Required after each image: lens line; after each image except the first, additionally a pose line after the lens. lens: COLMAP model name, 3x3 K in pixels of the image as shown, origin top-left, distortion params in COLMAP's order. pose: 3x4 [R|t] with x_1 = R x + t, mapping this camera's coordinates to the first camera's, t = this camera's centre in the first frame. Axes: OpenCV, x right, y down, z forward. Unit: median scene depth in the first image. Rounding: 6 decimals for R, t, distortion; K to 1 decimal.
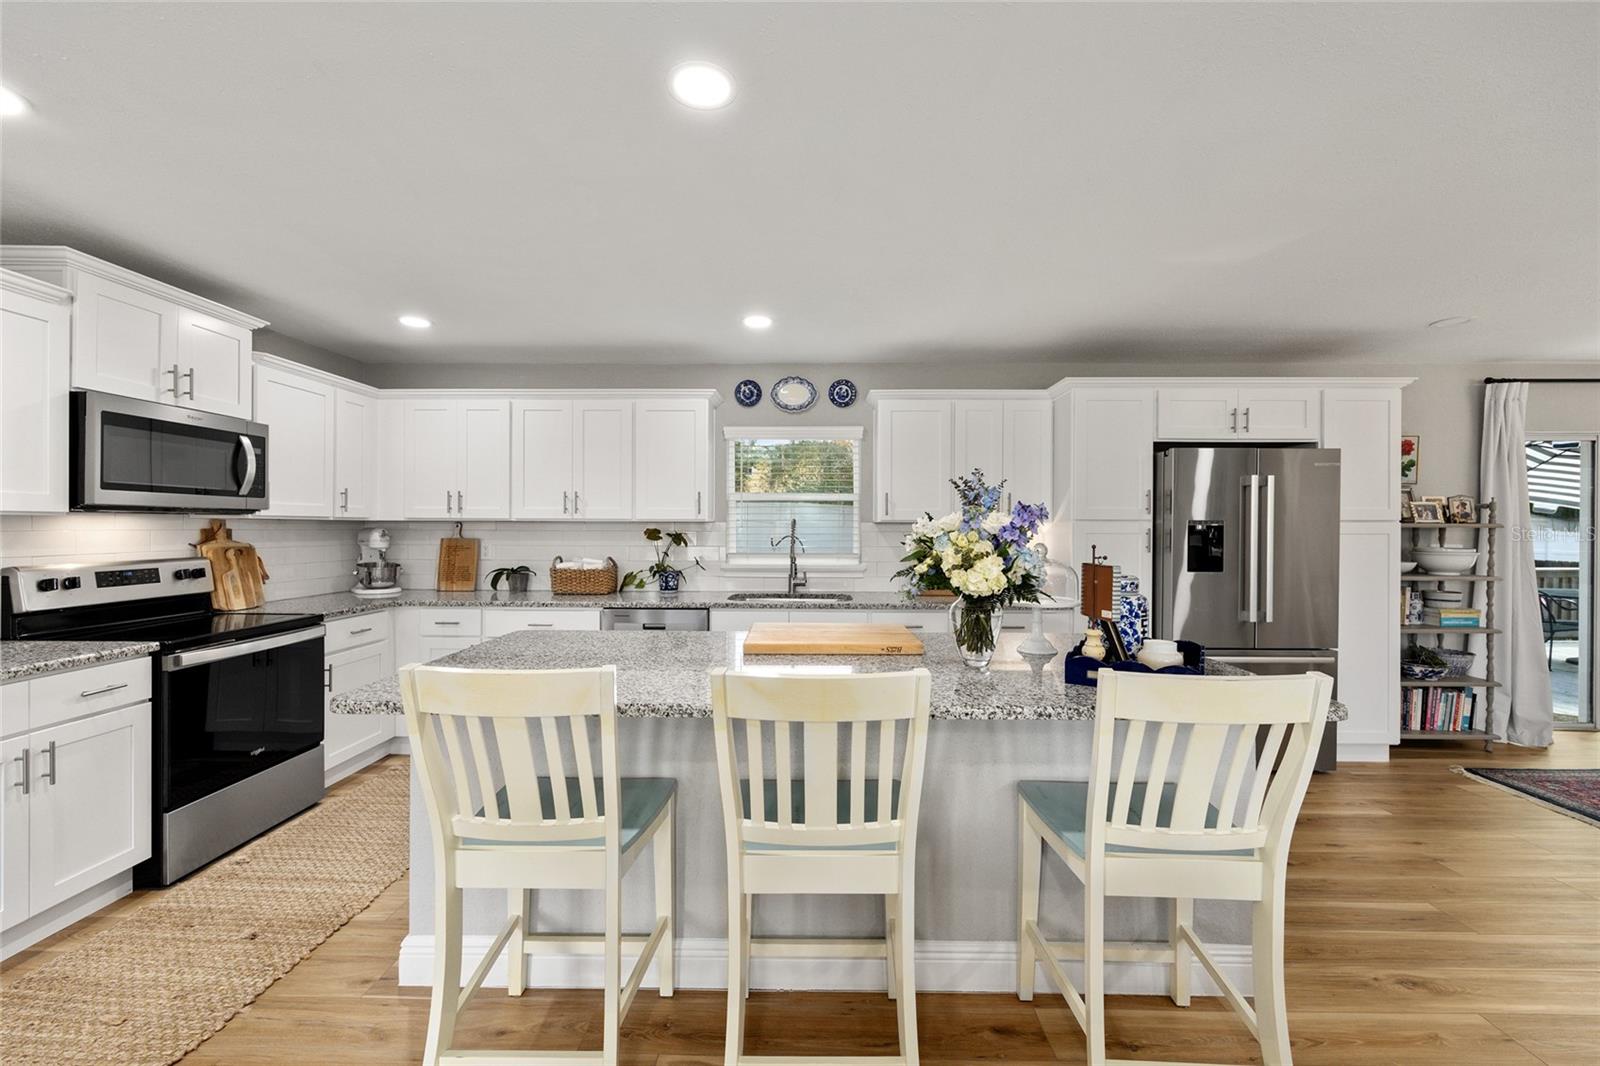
lens RADIAL K [[641.7, 0, 801.8], [0, 641.7, 529.4], [0, 0, 1]] dist [-0.000594, -0.000123]
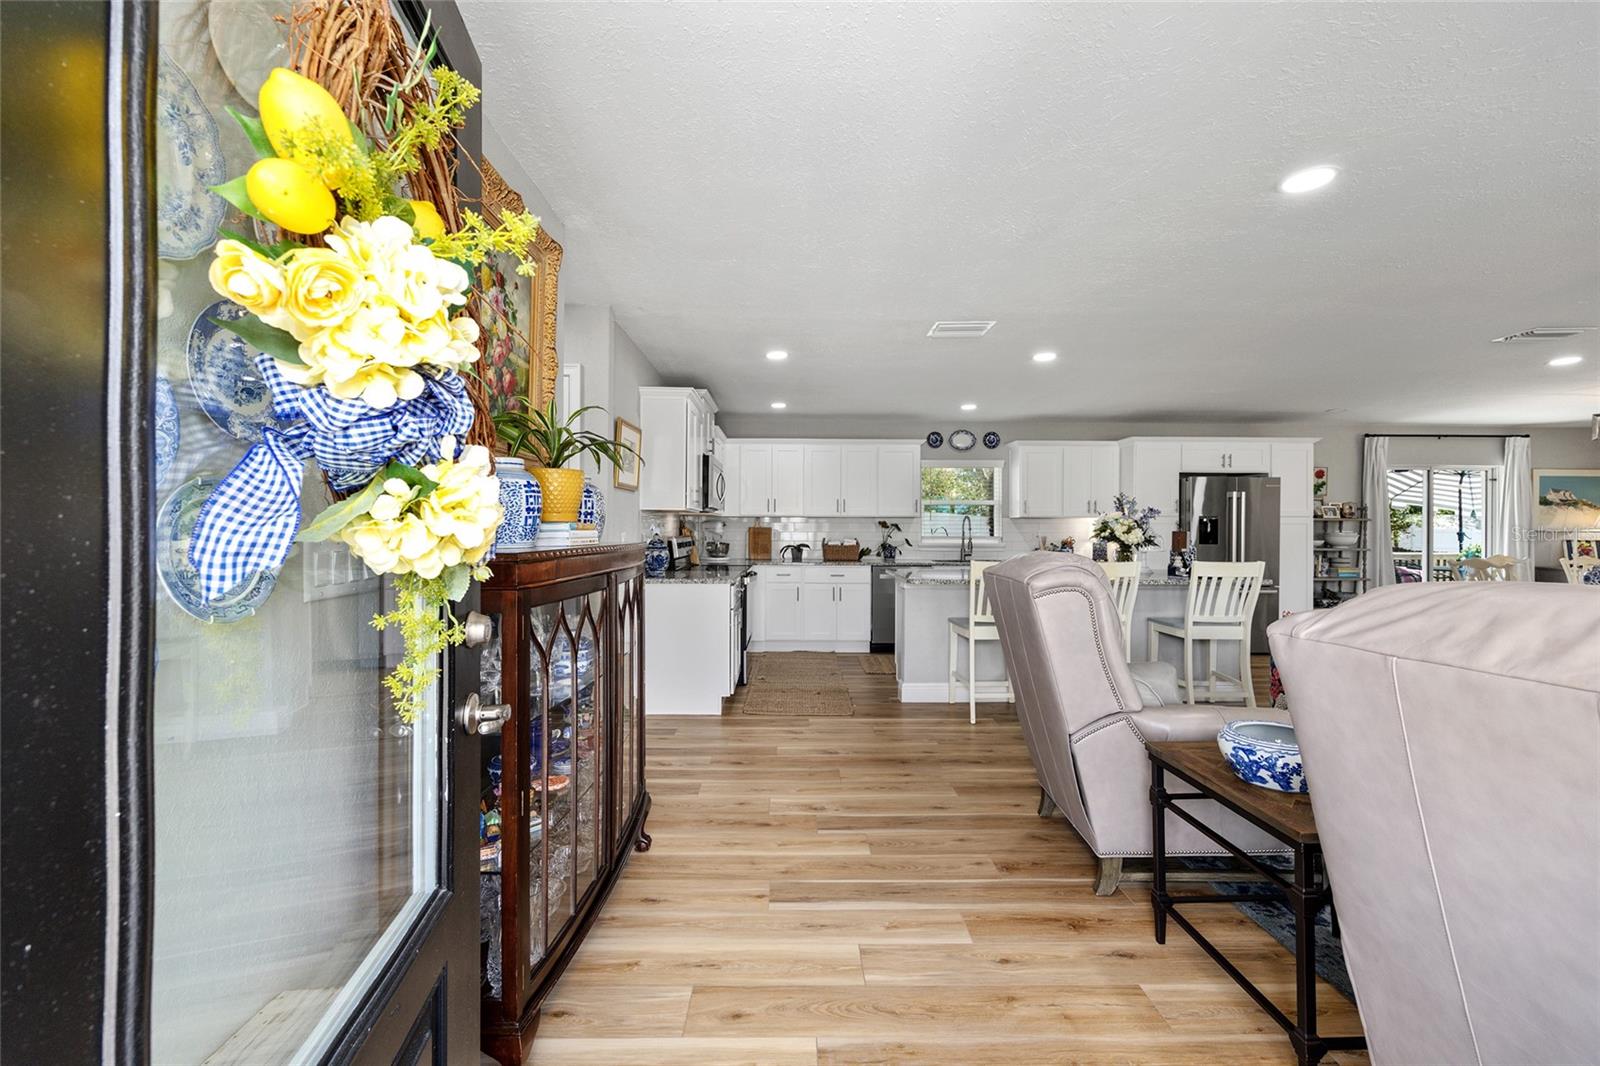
lens RADIAL K [[638.1, 0, 802.9], [0, 638.1, 528.0], [0, 0, 1]] dist [-0.002132, 0.000292]
pose [[0.999488, -0.000014, 0.031988, -0.516705], [0.000122, 0.999994, -0.003380, 0.022801], [-0.031988, 0.003382, 0.999483, -0.688879]]
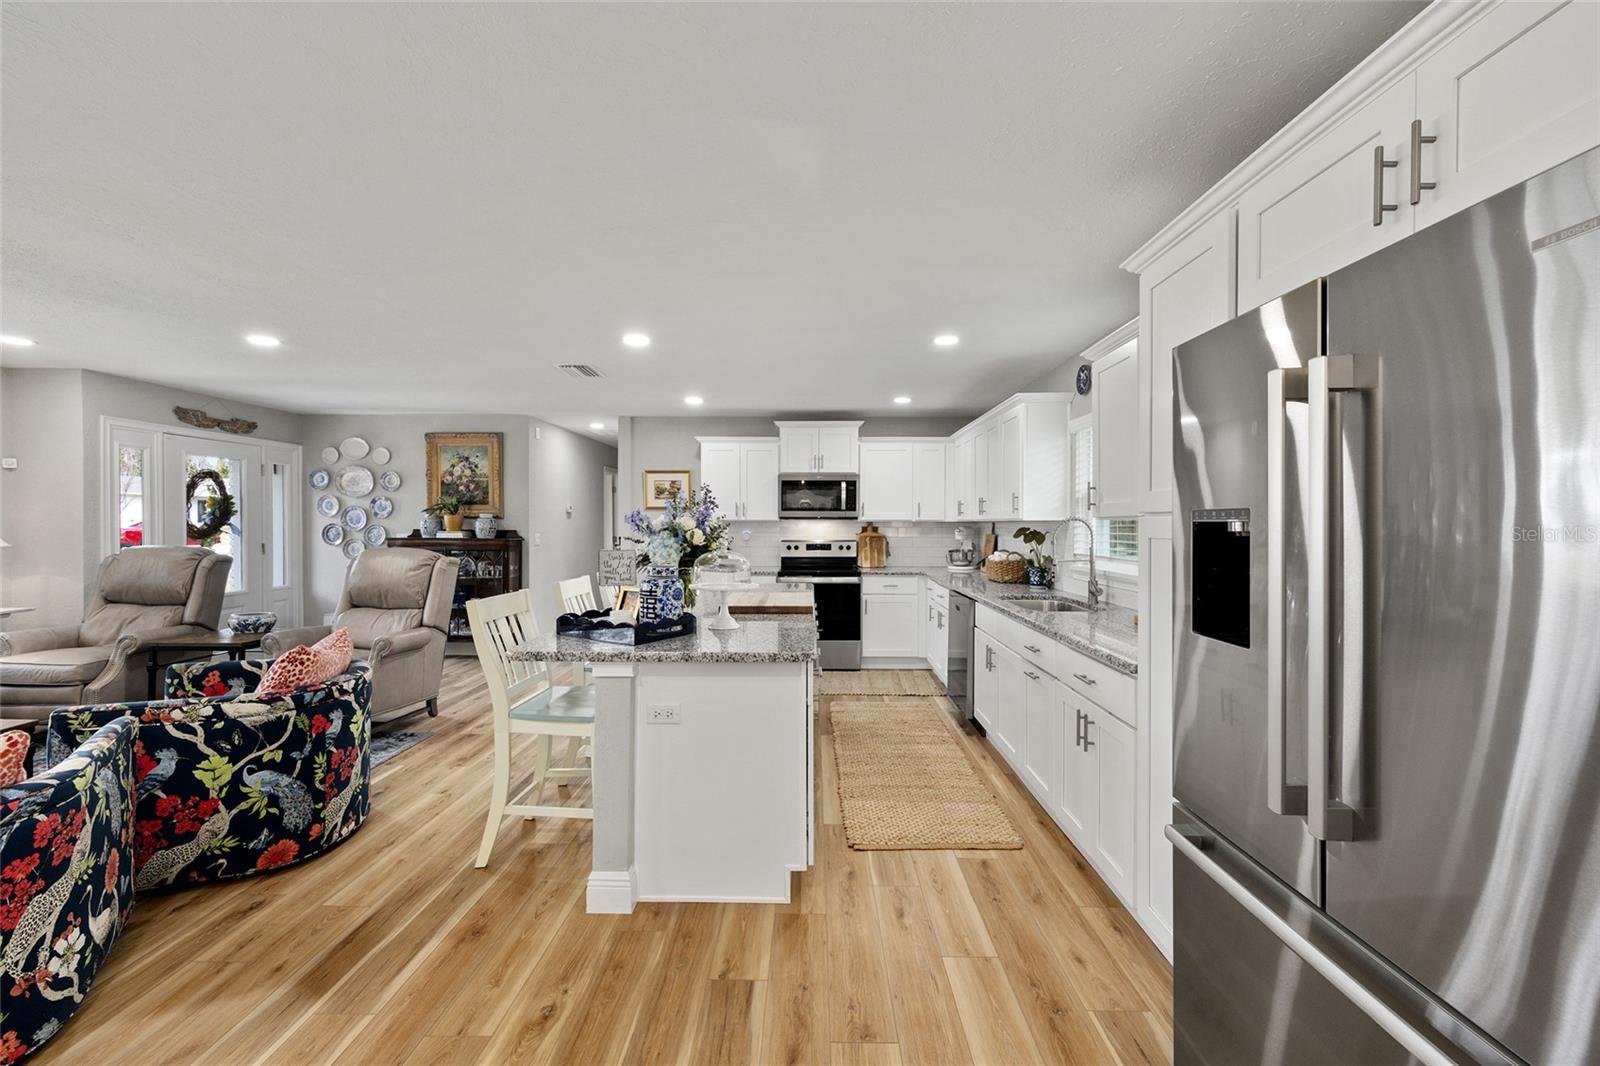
lens RADIAL K [[638.1, 0, 802.9], [0, 638.1, 528.0], [0, 0, 1]] dist [-0.002132, 0.000292]
pose [[-0.001174, 0.003357, -0.999994, 0.894198], [-0.005417, 0.999980, 0.003363, -0.001868], [0.999985, 0.005421, -0.001156, 0.653234]]
